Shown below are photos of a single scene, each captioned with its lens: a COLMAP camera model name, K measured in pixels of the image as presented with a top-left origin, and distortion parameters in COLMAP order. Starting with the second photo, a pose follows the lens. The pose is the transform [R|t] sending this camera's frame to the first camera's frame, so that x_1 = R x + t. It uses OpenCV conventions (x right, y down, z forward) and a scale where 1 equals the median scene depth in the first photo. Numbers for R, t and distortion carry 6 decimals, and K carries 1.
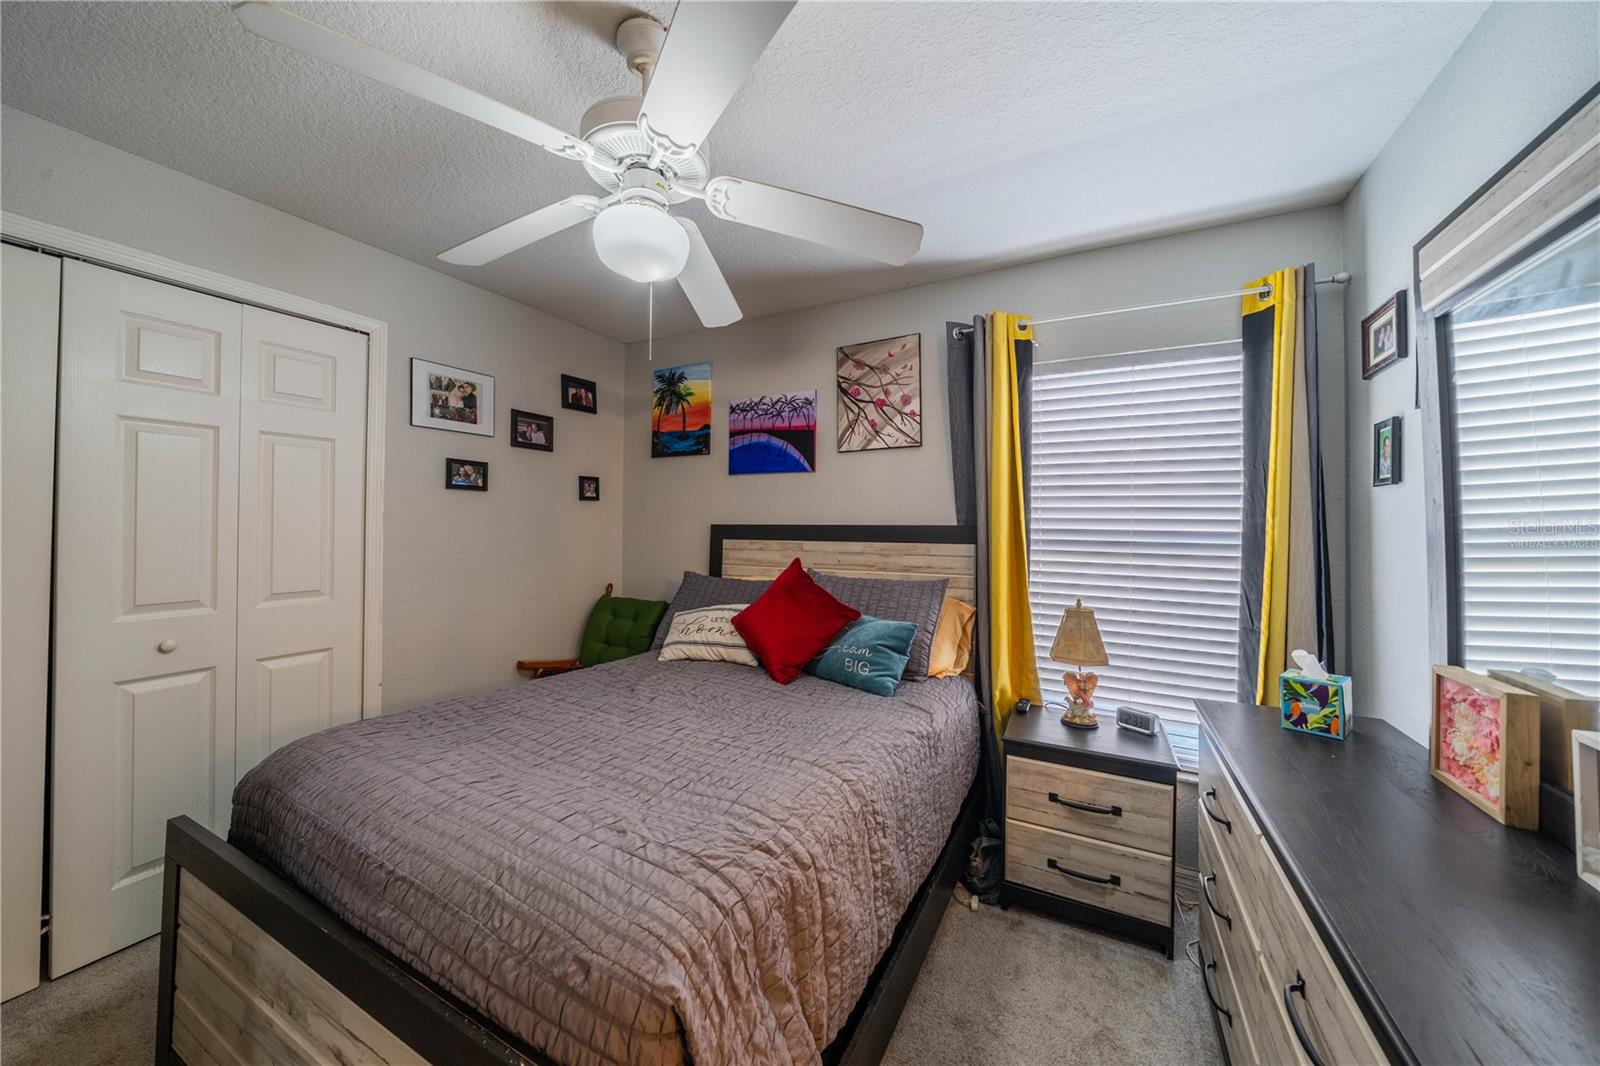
lens RADIAL K [[551.7, 0, 798.8], [0, 551.7, 525.2], [0, 0, 1]] dist [-0.002581, -0.000894]
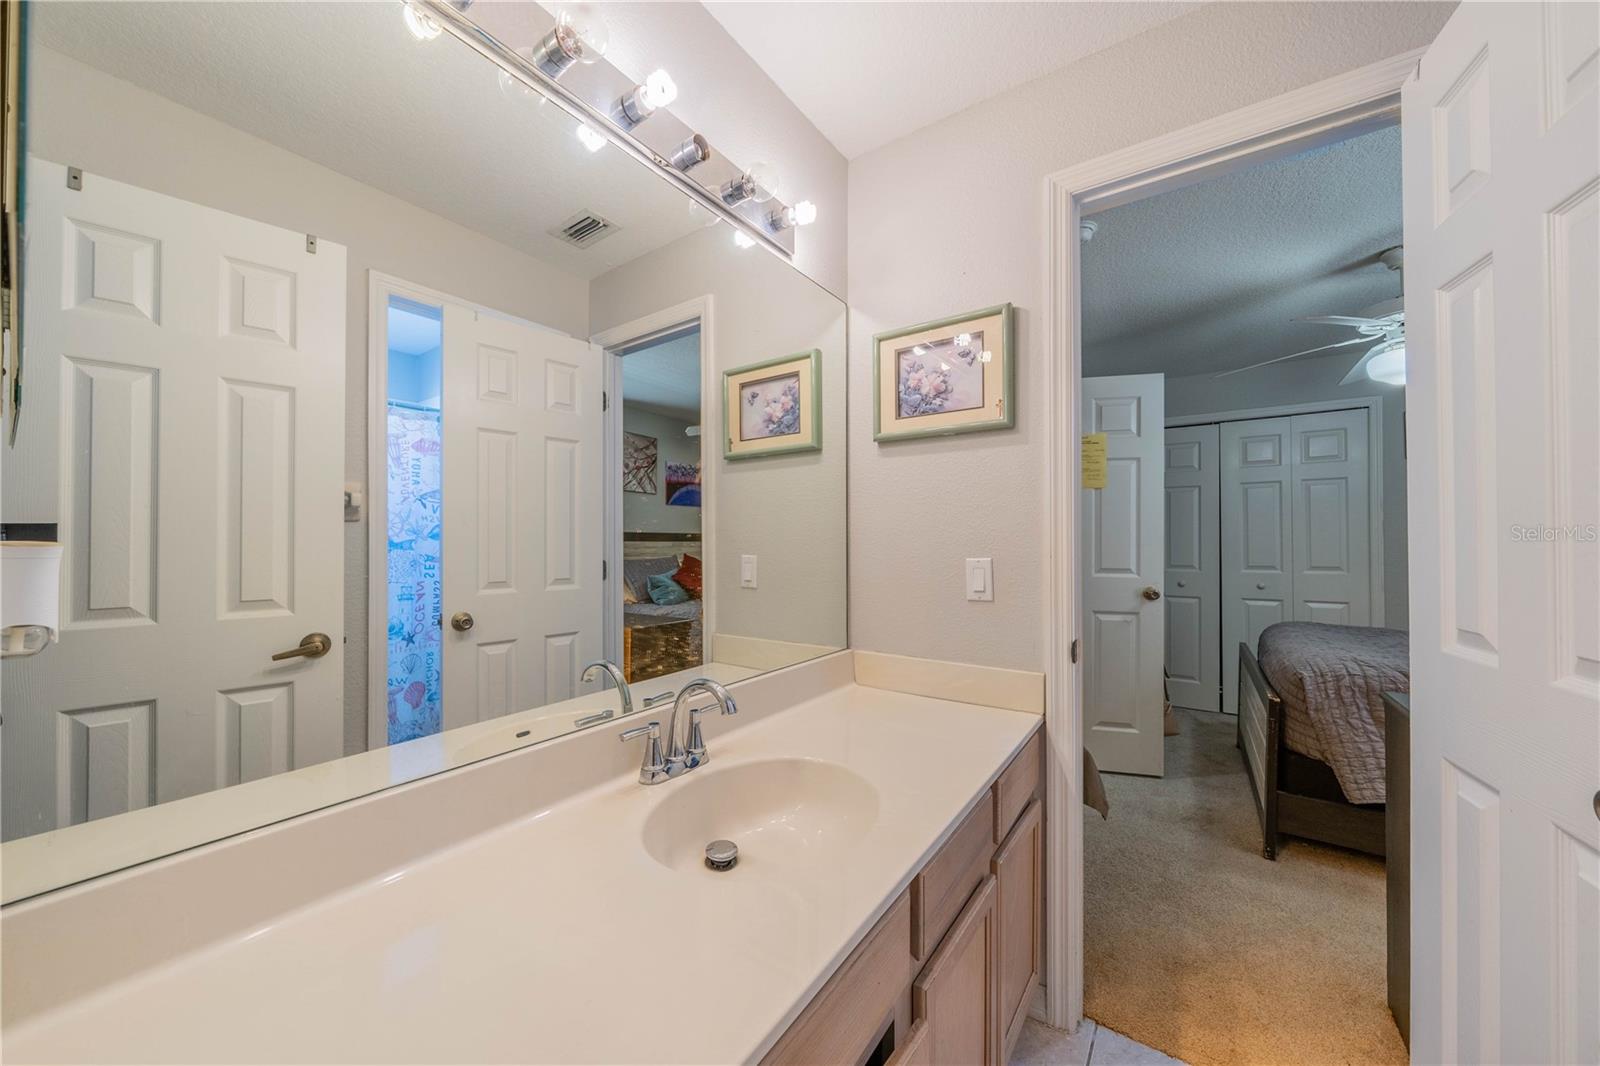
lens RADIAL K [[551.7, 0, 797.6], [0, 551.7, 530.8], [0, 0, 1]] dist [-0.002581, -0.000894]
pose [[-0.127395, -0.013423, -0.991761, 1.199036], [0.011946, 0.999815, -0.015066, 0.013253], [0.991780, -0.013767, -0.127211, -0.518486]]
